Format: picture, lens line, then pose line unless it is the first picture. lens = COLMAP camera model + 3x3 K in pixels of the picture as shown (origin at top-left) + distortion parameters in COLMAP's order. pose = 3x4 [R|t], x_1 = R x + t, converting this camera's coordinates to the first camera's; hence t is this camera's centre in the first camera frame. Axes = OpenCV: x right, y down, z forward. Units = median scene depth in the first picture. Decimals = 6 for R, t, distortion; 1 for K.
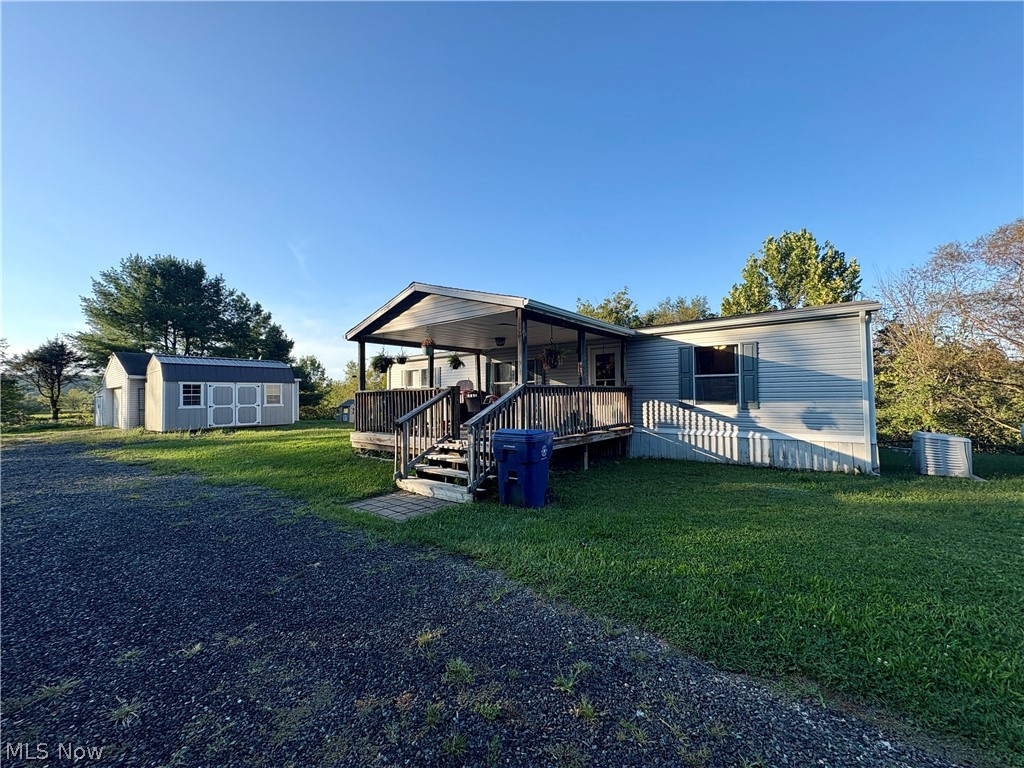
lens RADIAL K [[405.3, 0, 511.6], [0, 405.3, 386.0], [0, 0, 1]] dist [0.004581, 0.000315]
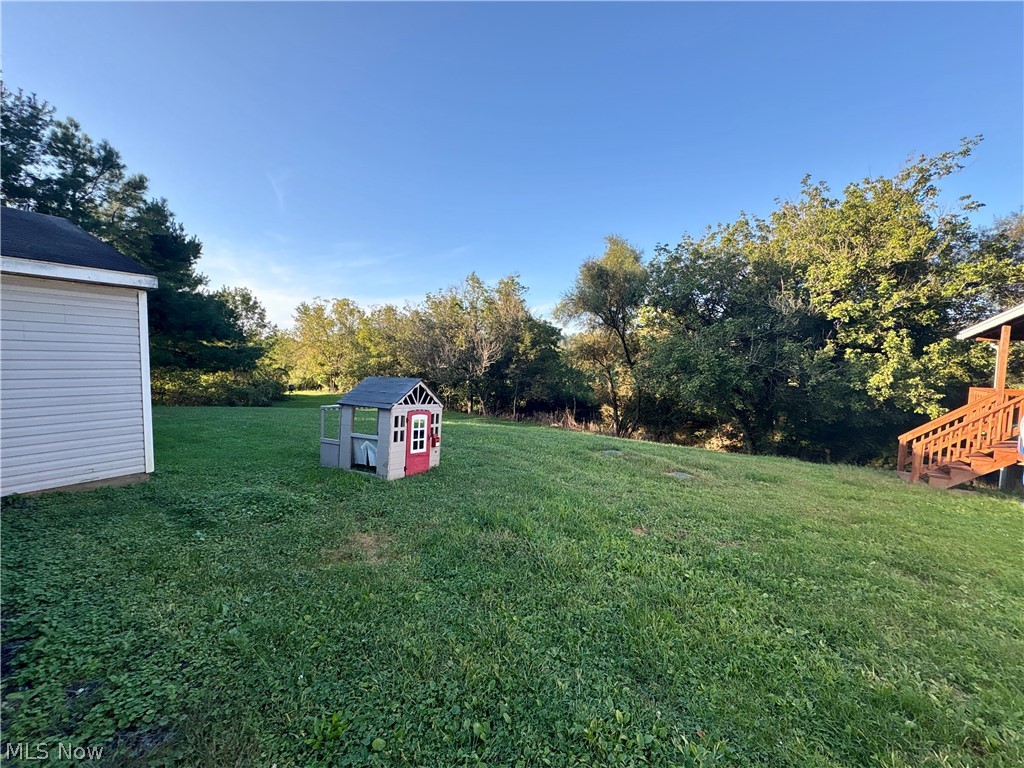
lens RADIAL K [[405.3, 0, 508.4], [0, 405.3, 383.8], [0, 0, 1]] dist [0.004581, 0.000315]
pose [[0.993574, 0.027024, 0.109913, -0.512064], [-0.036927, 0.995340, 0.089081, 0.016717], [-0.106993, -0.092568, 0.989941, 1.100722]]
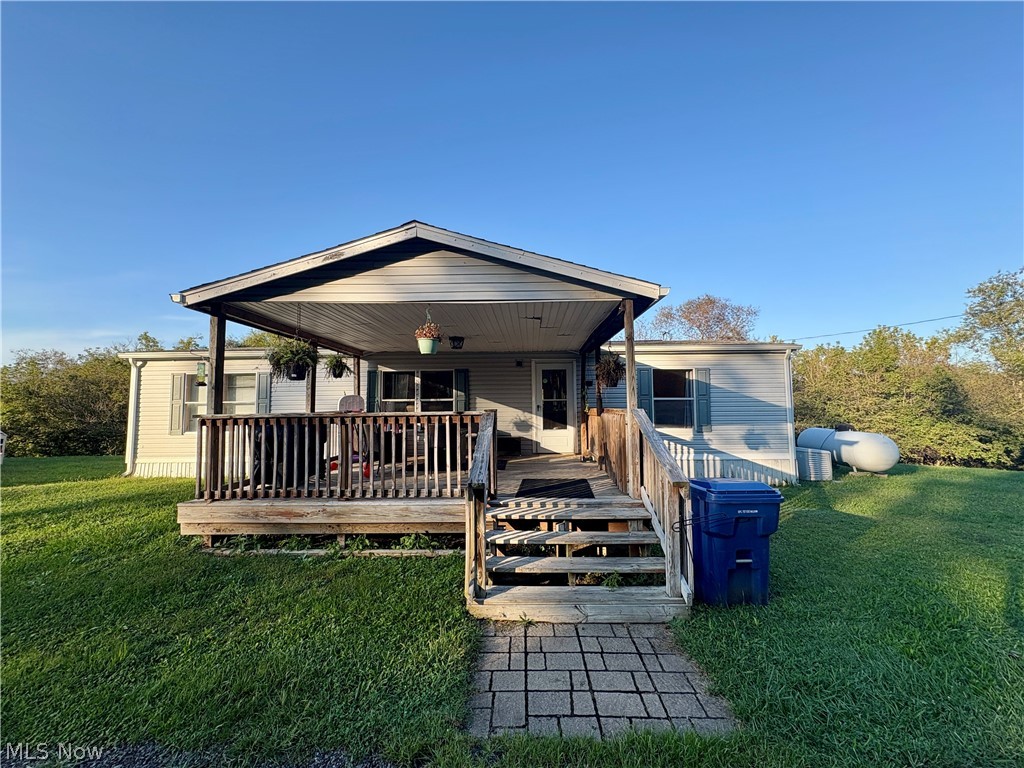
lens RADIAL K [[405.3, 0, 511.2], [0, 405.3, 386.6], [0, 0, 1]] dist [0.004581, 0.000315]
pose [[0.797168, 0.038495, 0.602529, -0.217668], [-0.017322, 0.999013, -0.040908, -0.004220], [-0.603509, 0.022173, 0.797048, 0.227168]]
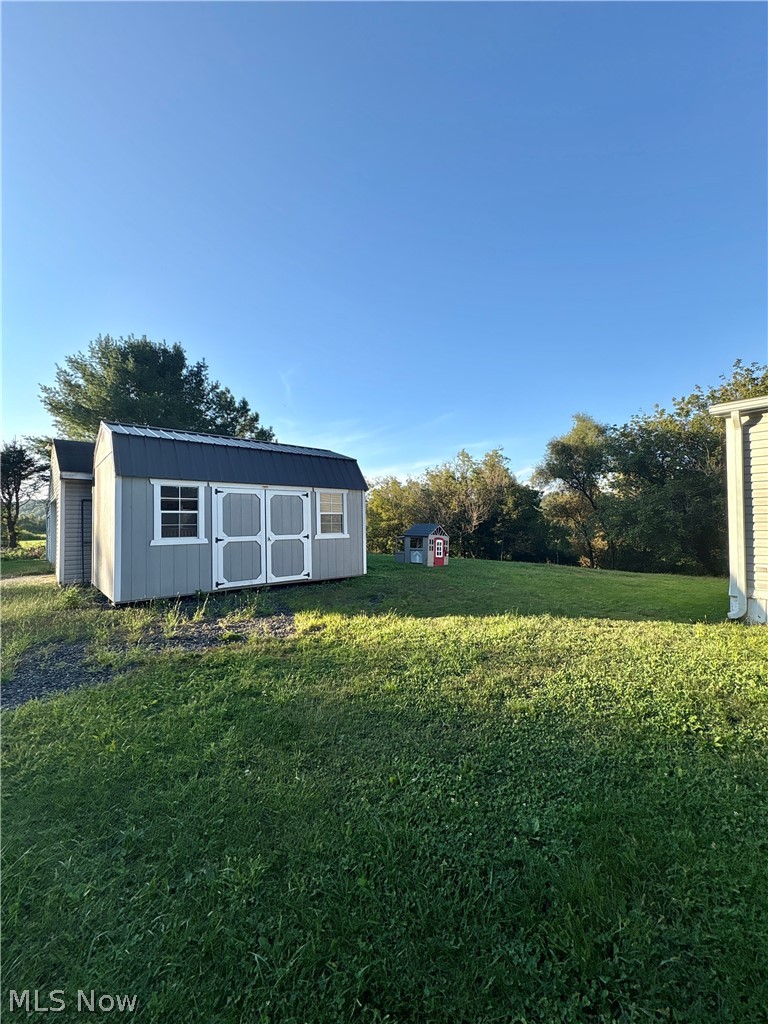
lens RADIAL K [[405.3, 0, 383.8], [0, 405.3, 516.2], [0, 0, 1]] dist [0.004581, 0.000315]
pose [[0.984271, 0.003542, -0.176630, -0.516991], [-0.000855, 0.999883, 0.015285, 0.020244], [0.176664, -0.014894, 0.984159, 0.639553]]
